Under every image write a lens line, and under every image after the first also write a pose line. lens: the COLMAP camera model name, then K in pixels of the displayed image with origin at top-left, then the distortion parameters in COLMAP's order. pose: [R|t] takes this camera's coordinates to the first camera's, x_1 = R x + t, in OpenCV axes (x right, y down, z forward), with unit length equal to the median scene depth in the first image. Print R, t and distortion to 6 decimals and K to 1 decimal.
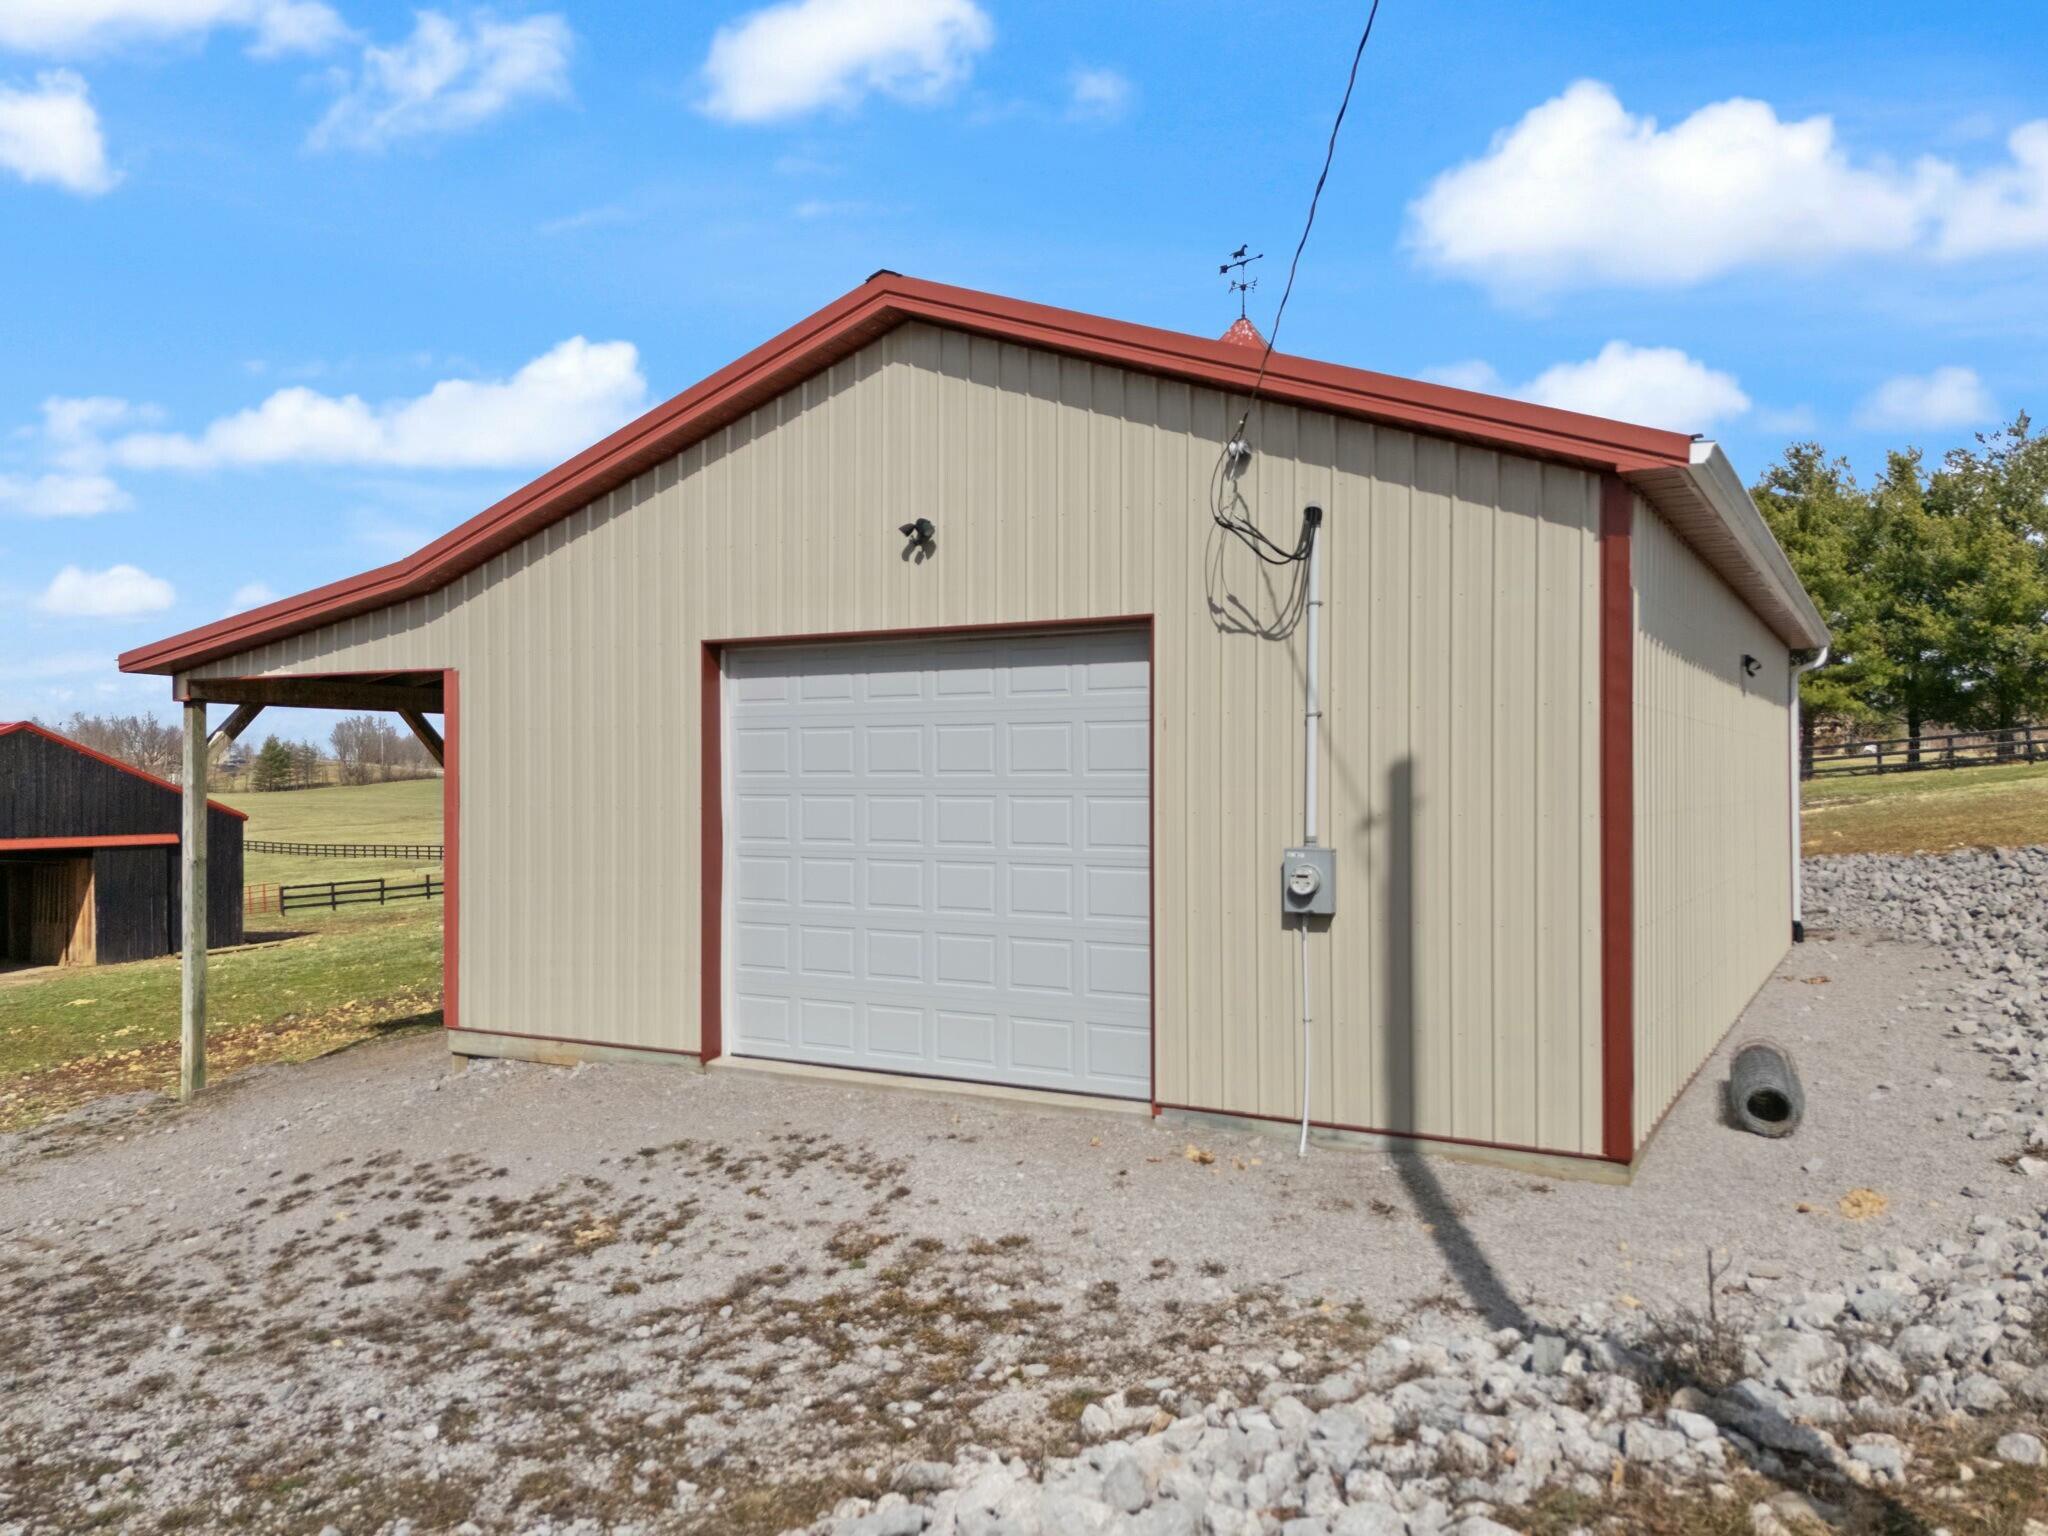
lens RADIAL K [[1606.8, 0, 1024.0], [0, 1606.8, 768.0], [0, 0, 1]] dist [0.008251, -0.005308]
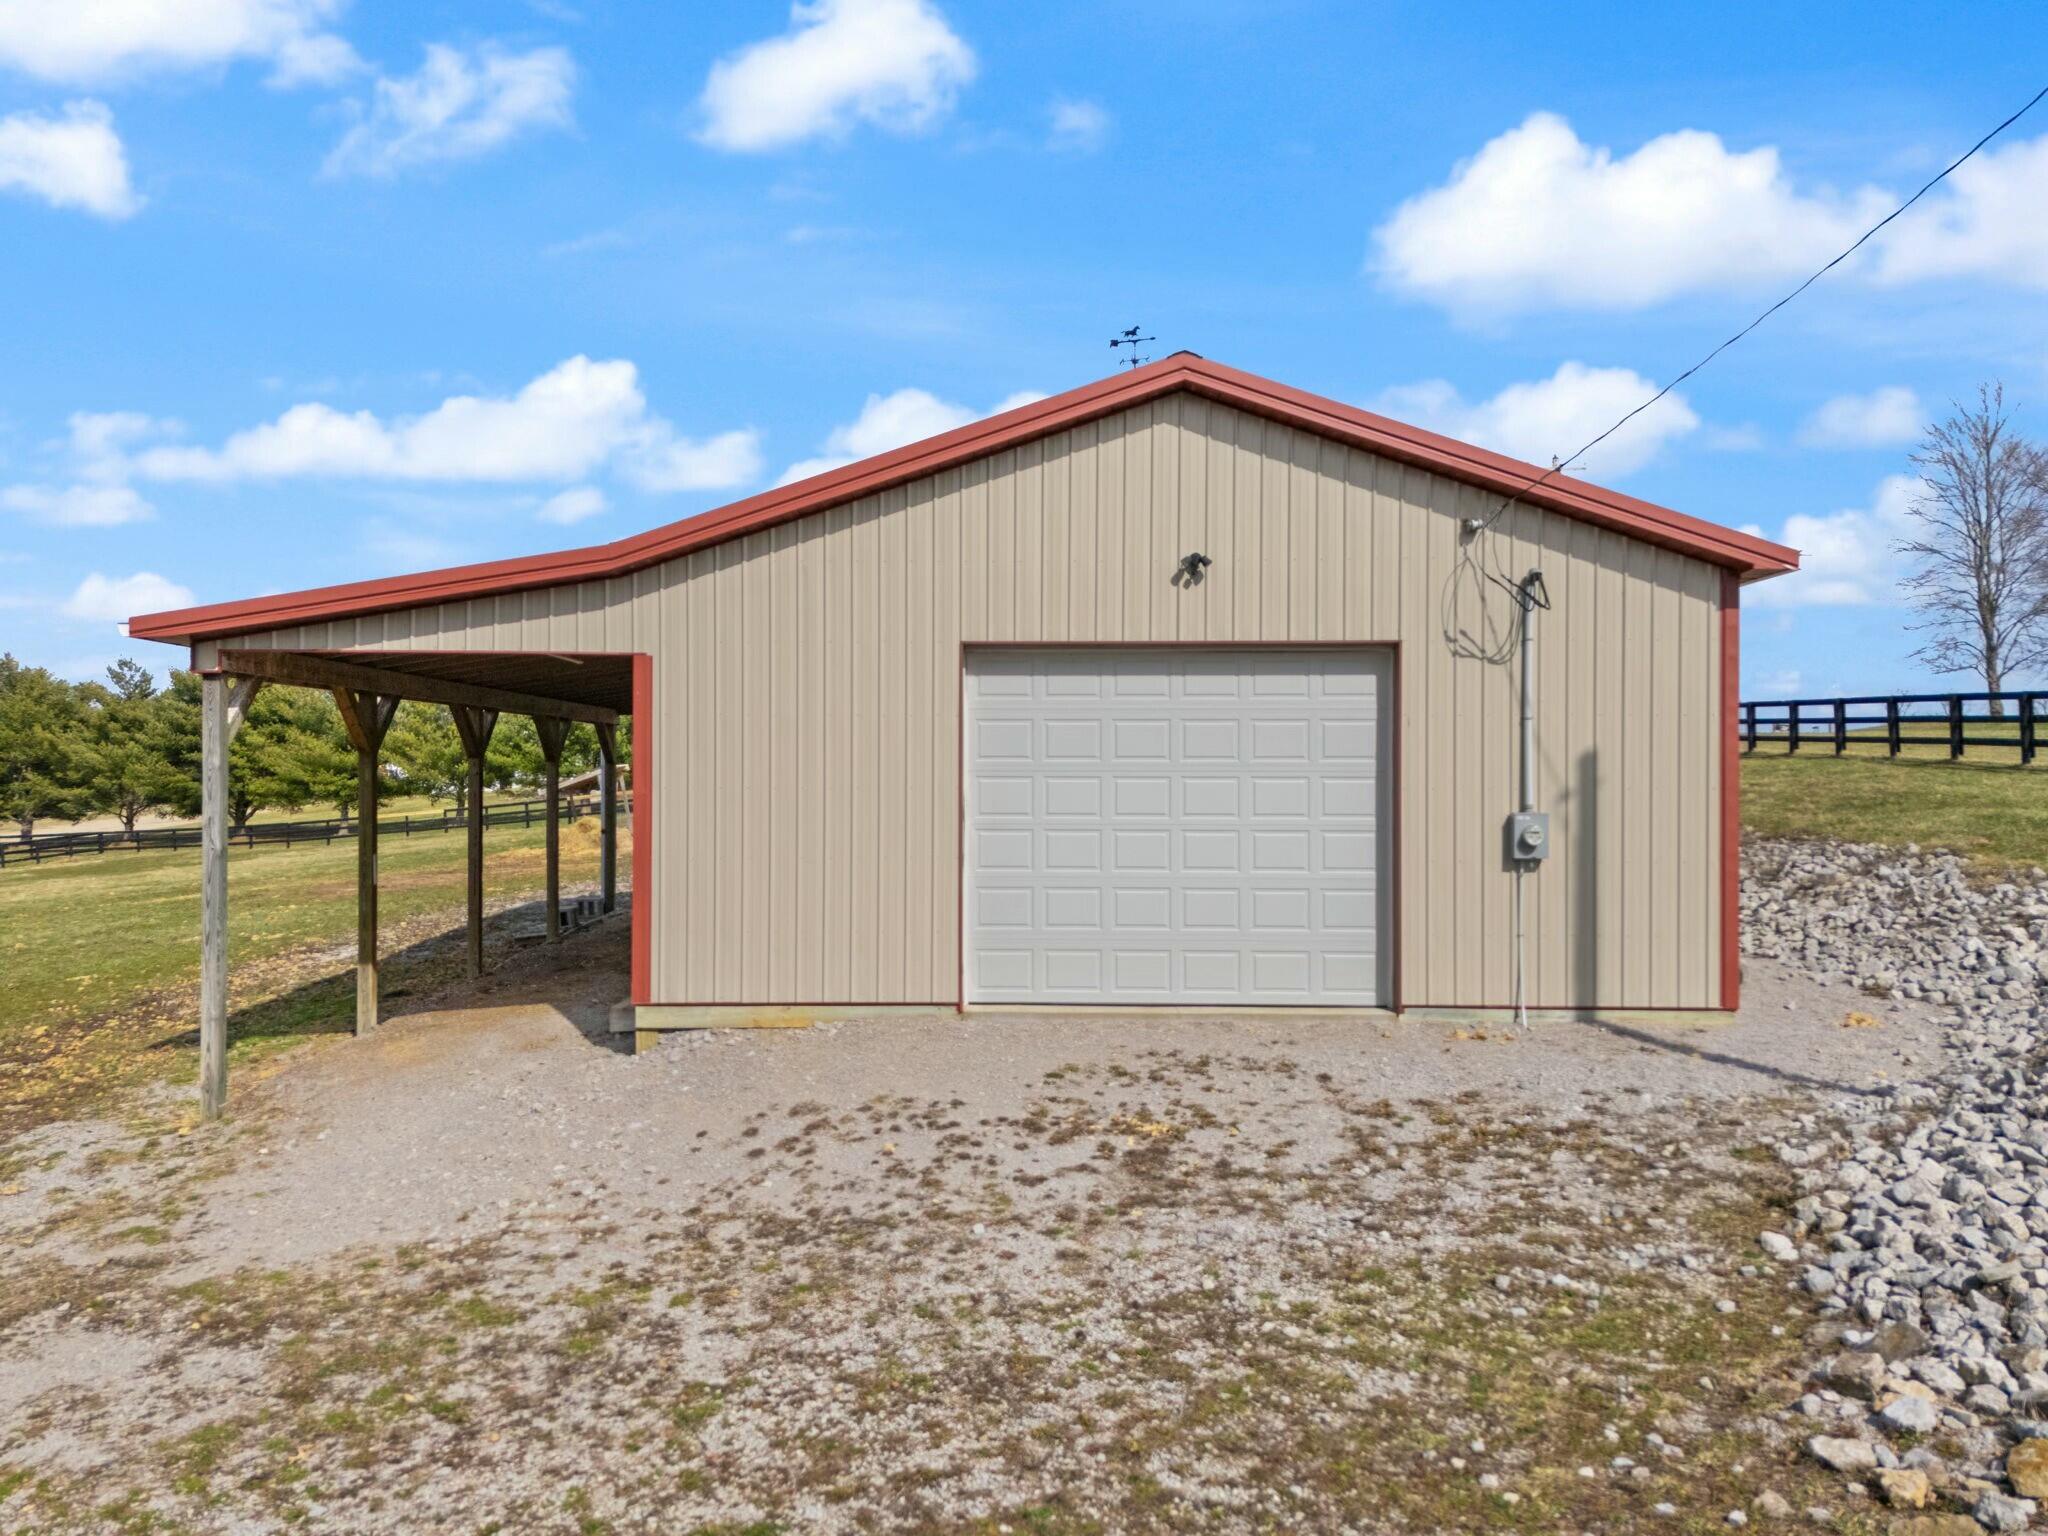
lens RADIAL K [[1606.8, 0, 1024.0], [0, 1606.8, 768.0], [0, 0, 1]] dist [0.008251, -0.005308]
pose [[0.875272, 0.008517, 0.483556, -0.874174], [-0.007168, 0.999964, -0.004638, 0.019674], [-0.483578, 0.000593, 0.875301, -0.022103]]
